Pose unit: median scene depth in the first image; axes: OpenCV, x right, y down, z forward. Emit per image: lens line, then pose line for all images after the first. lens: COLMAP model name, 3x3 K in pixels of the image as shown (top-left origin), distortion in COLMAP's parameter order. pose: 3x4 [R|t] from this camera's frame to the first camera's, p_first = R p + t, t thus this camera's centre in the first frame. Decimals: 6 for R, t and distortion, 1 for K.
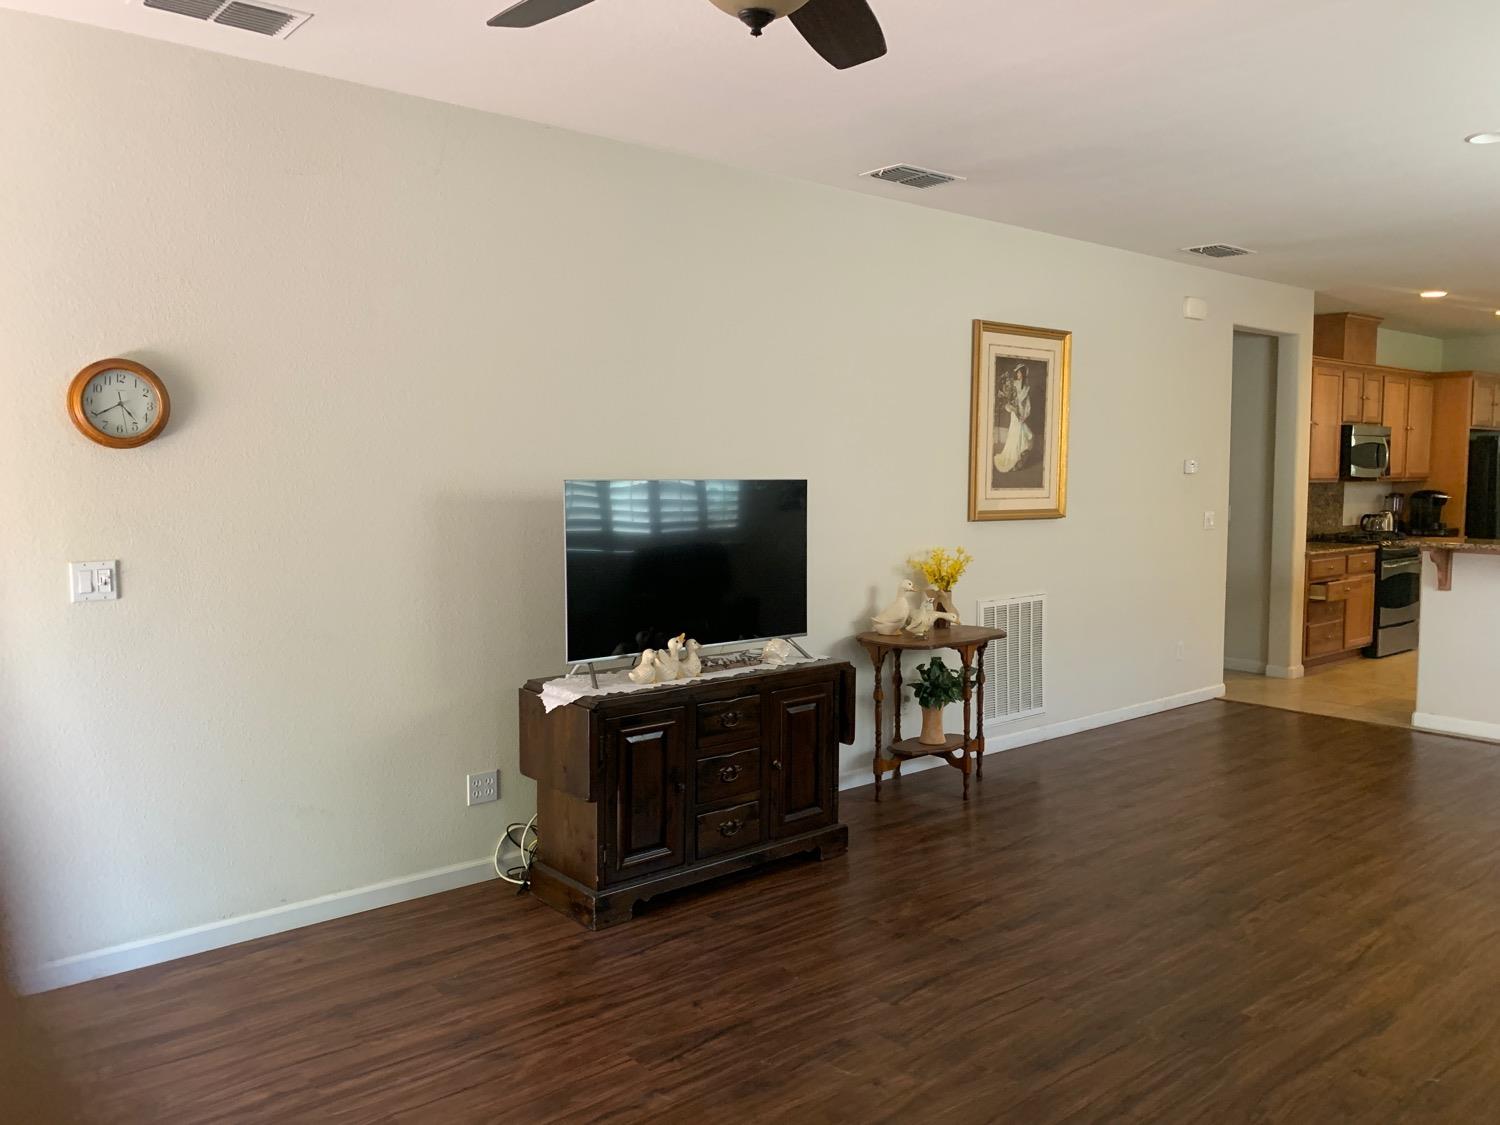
lens RADIAL K [[1164.4, 0, 757.2], [0, 1164.4, 568.2], [0, 0, 1]] dist [0.009336, -0.003166]
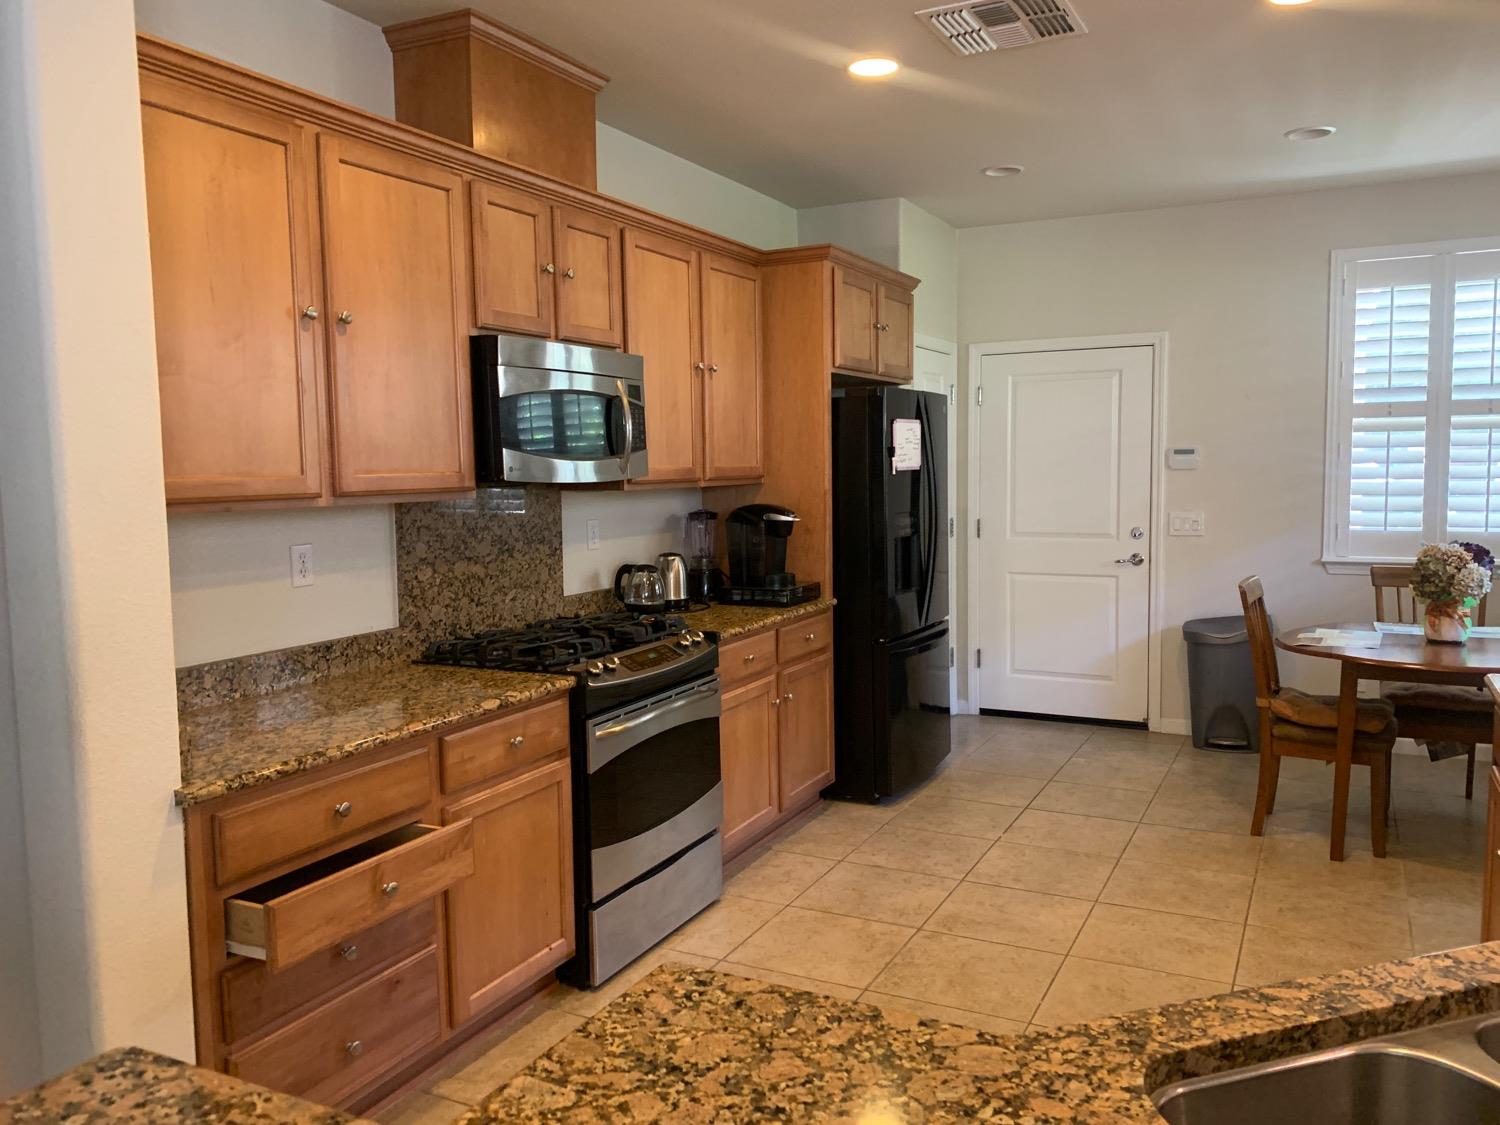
lens RADIAL K [[1164.4, 0, 757.2], [0, 1164.4, 568.2], [0, 0, 1]] dist [0.009336, -0.003166]
pose [[0.918462, -0.047042, 0.392701, 0.400605], [0.045910, 0.998870, 0.012281, -0.048434], [-0.392835, 0.006749, 0.919584, 0.589329]]
